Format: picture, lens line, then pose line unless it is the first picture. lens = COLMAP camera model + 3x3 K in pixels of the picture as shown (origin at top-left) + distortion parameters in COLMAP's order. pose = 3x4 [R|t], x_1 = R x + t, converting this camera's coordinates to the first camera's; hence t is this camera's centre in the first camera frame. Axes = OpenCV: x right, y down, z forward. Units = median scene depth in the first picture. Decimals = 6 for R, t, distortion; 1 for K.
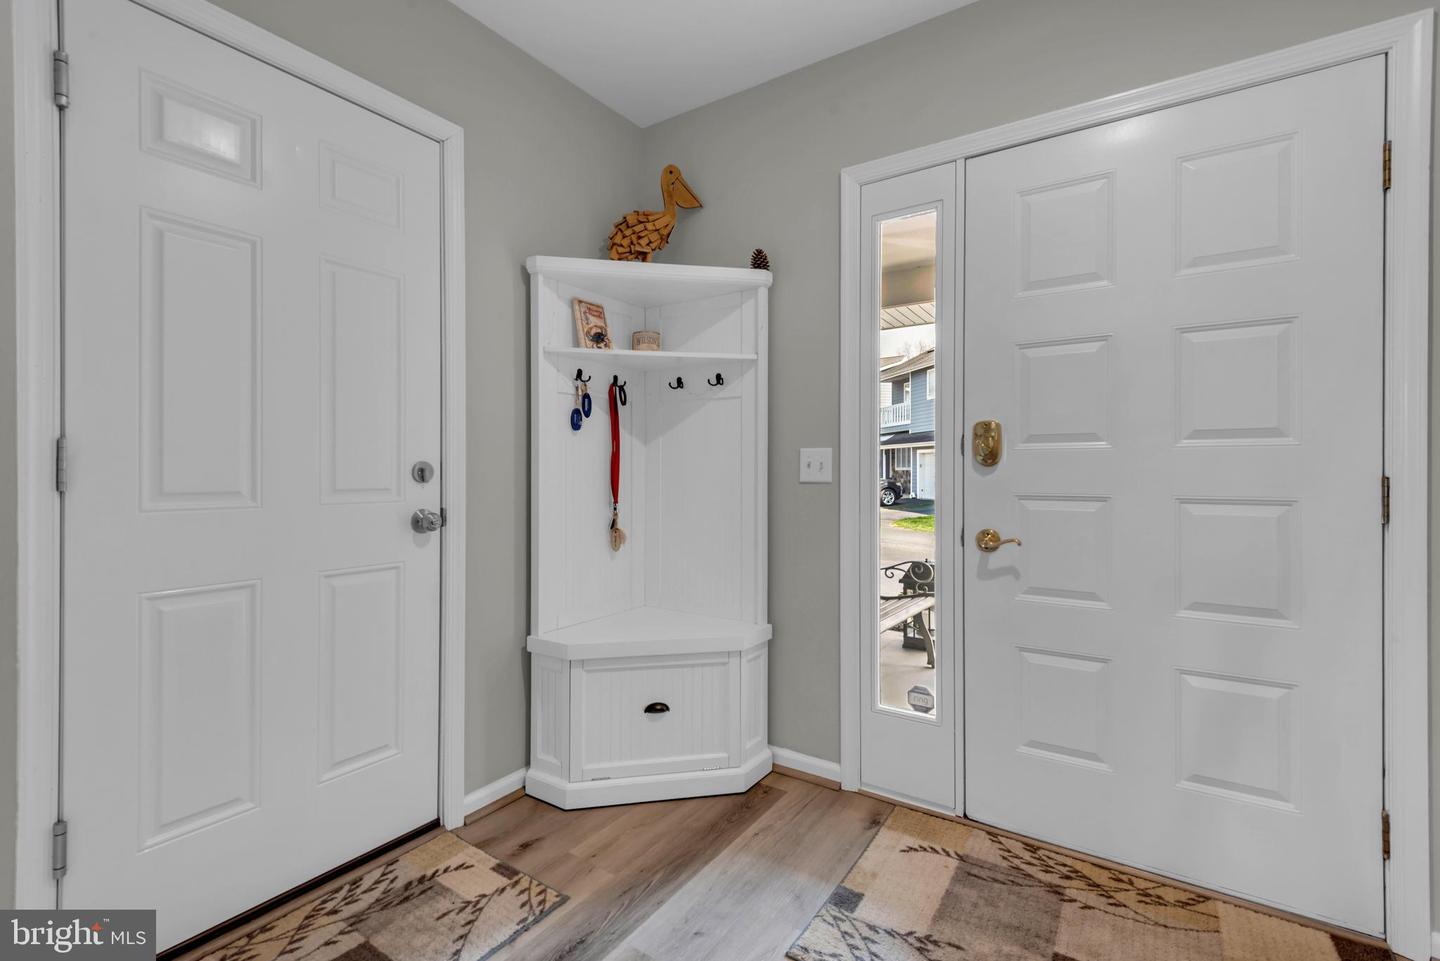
lens RADIAL K [[647.2, 0, 720.7], [0, 647.2, 468.4], [0, 0, 1]] dist [0.017014, -0.017285]
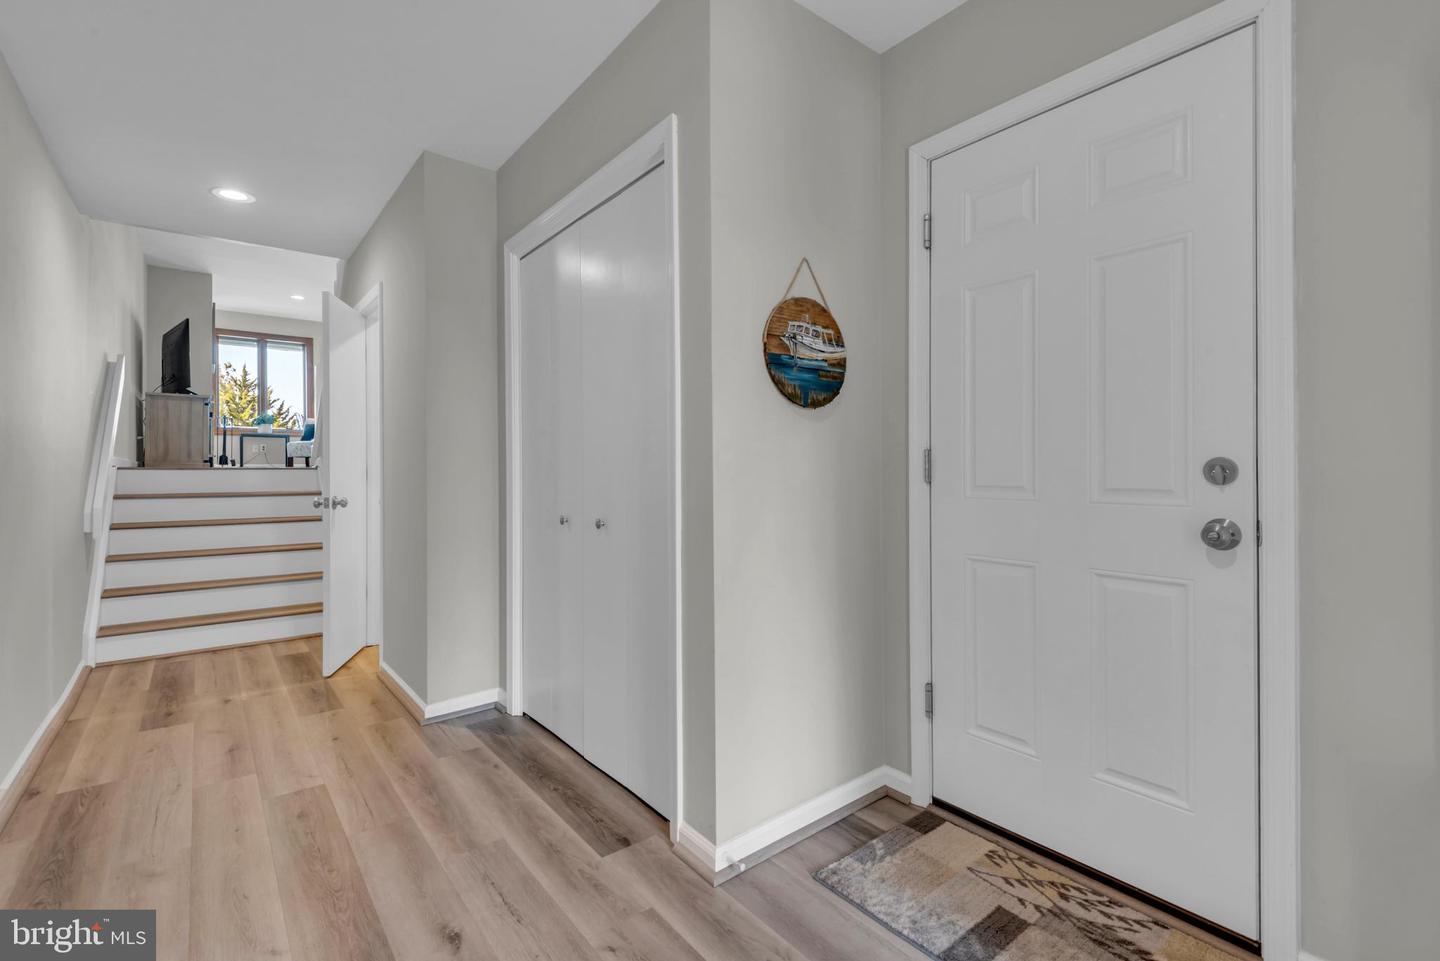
lens RADIAL K [[647.2, 0, 720.7], [0, 647.2, 468.4], [0, 0, 1]] dist [0.017014, -0.017285]
pose [[-0.330288, -0.001719, -0.943879, 0.535480], [0.003593, 0.999989, -0.003078, 0.003426], [0.943873, -0.004408, -0.330279, 0.791603]]
